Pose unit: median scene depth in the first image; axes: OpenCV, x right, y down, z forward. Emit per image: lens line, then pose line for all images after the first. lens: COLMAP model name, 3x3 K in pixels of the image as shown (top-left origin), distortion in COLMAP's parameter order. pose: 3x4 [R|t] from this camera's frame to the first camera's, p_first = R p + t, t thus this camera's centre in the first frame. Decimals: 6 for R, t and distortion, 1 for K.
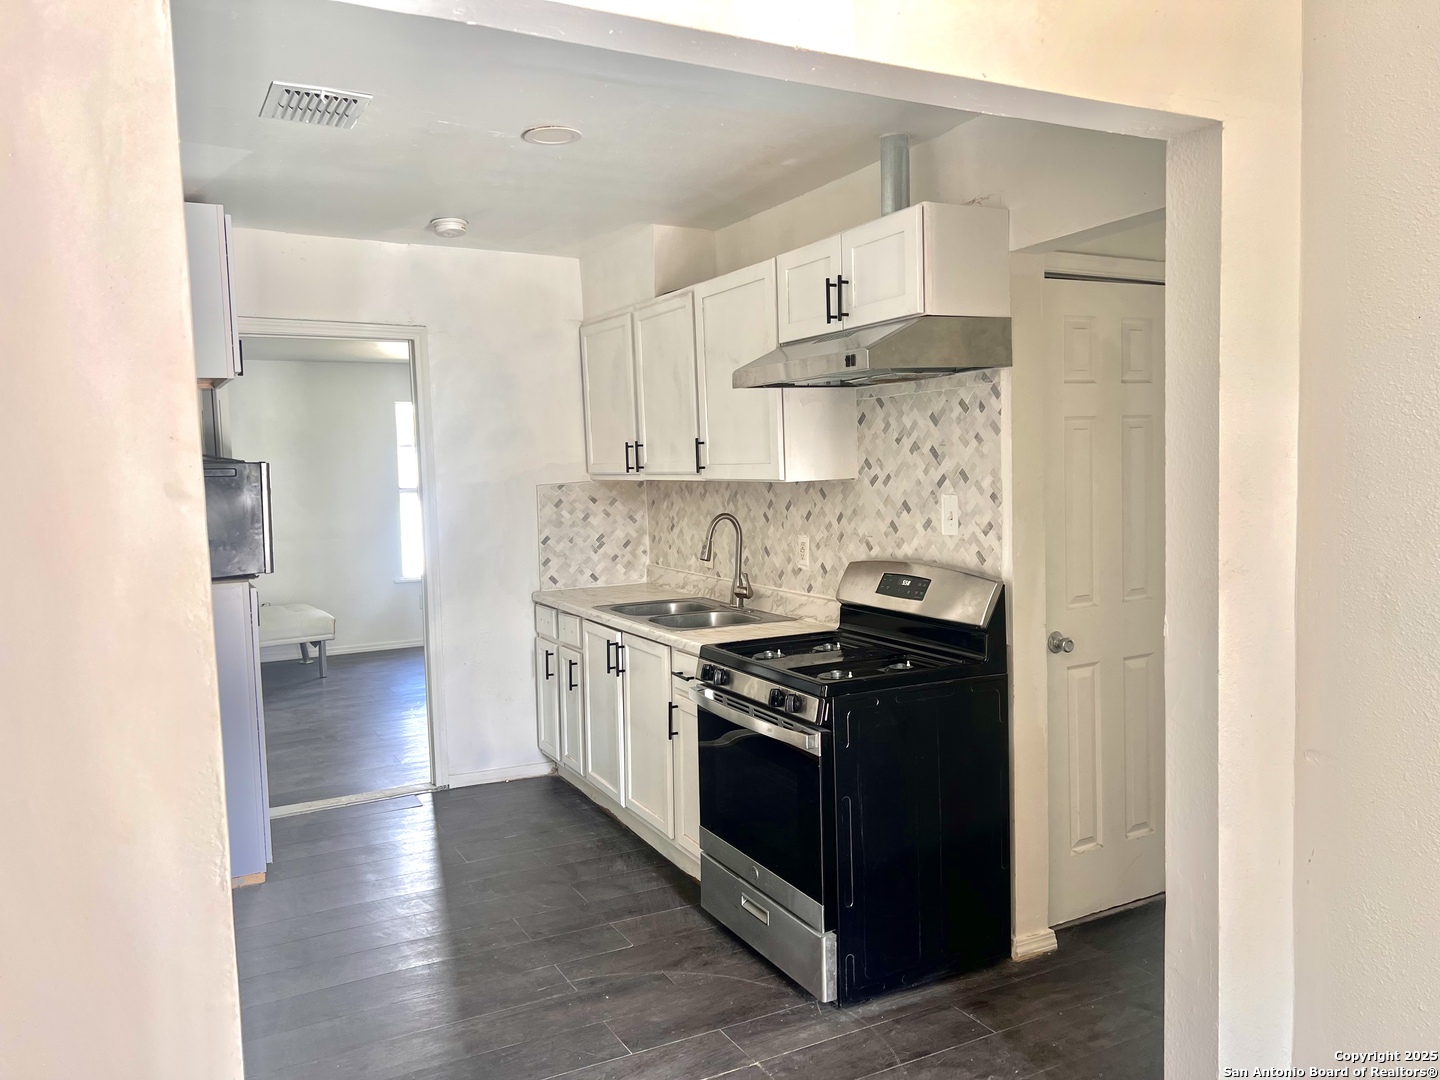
lens RADIAL K [[1039.7, 0, 713.1], [0, 1039.7, 547.9], [0, 0, 1]] dist [0.003260, -0.028370]
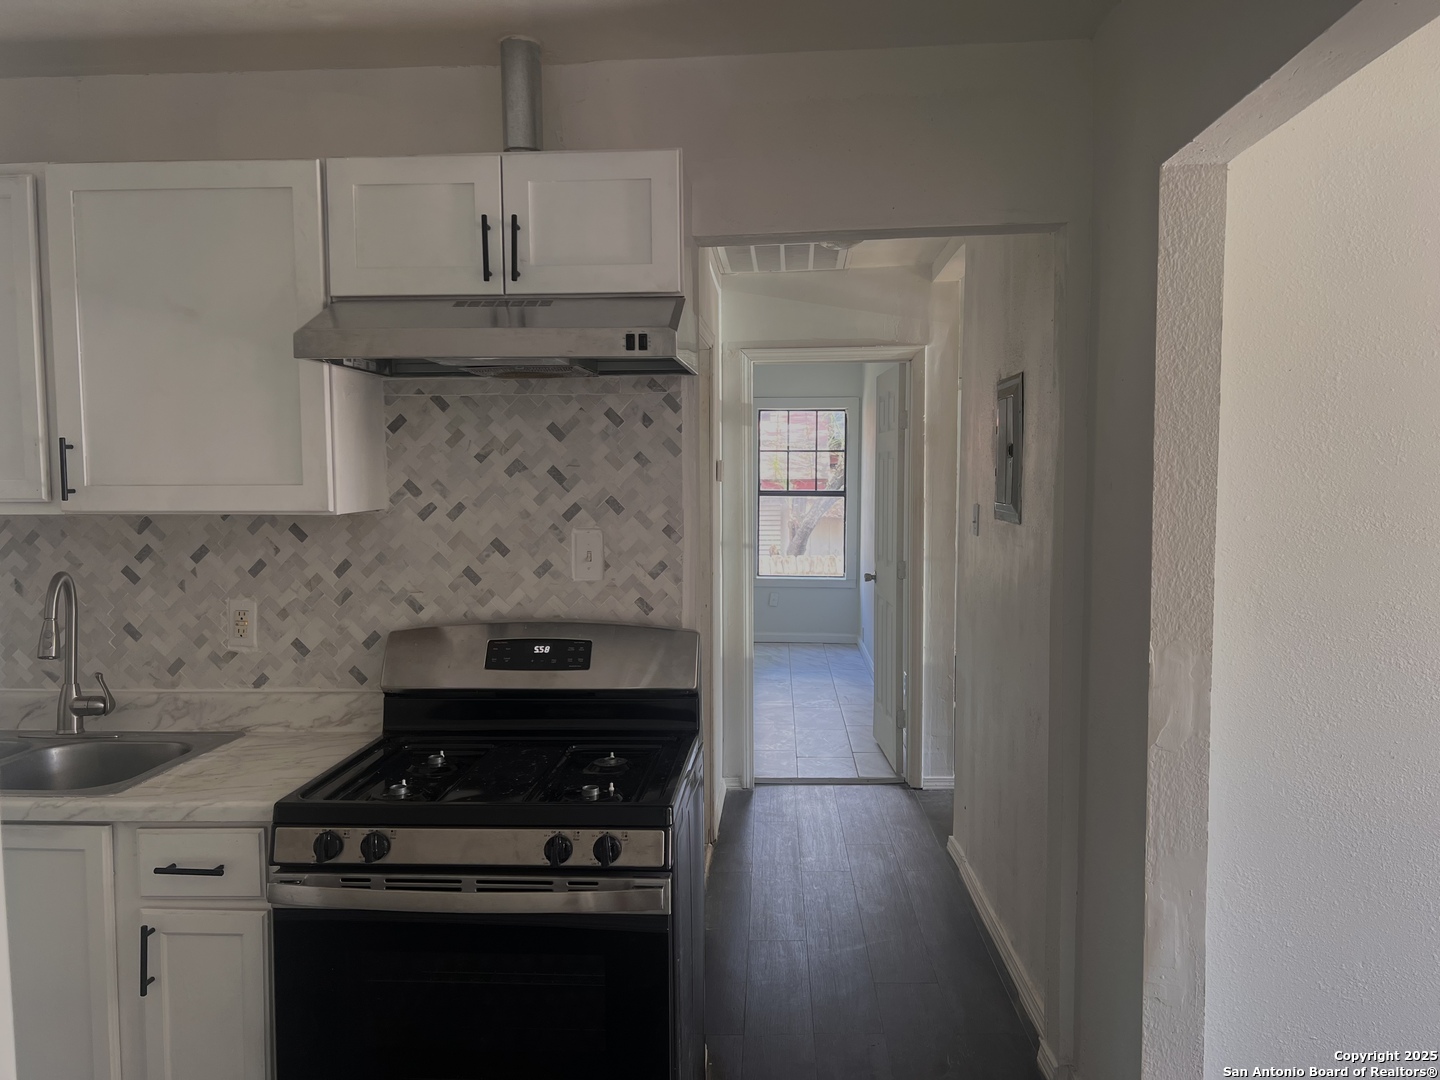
lens RADIAL K [[1039.7, 0, 723.6], [0, 1039.7, 530.6], [0, 0, 1]] dist [0.003260, -0.028370]
pose [[0.480956, -0.017667, 0.876567, -0.366294], [0.062263, 0.997961, -0.014049, -0.029737], [-0.874531, 0.061334, 0.481075, 0.483151]]
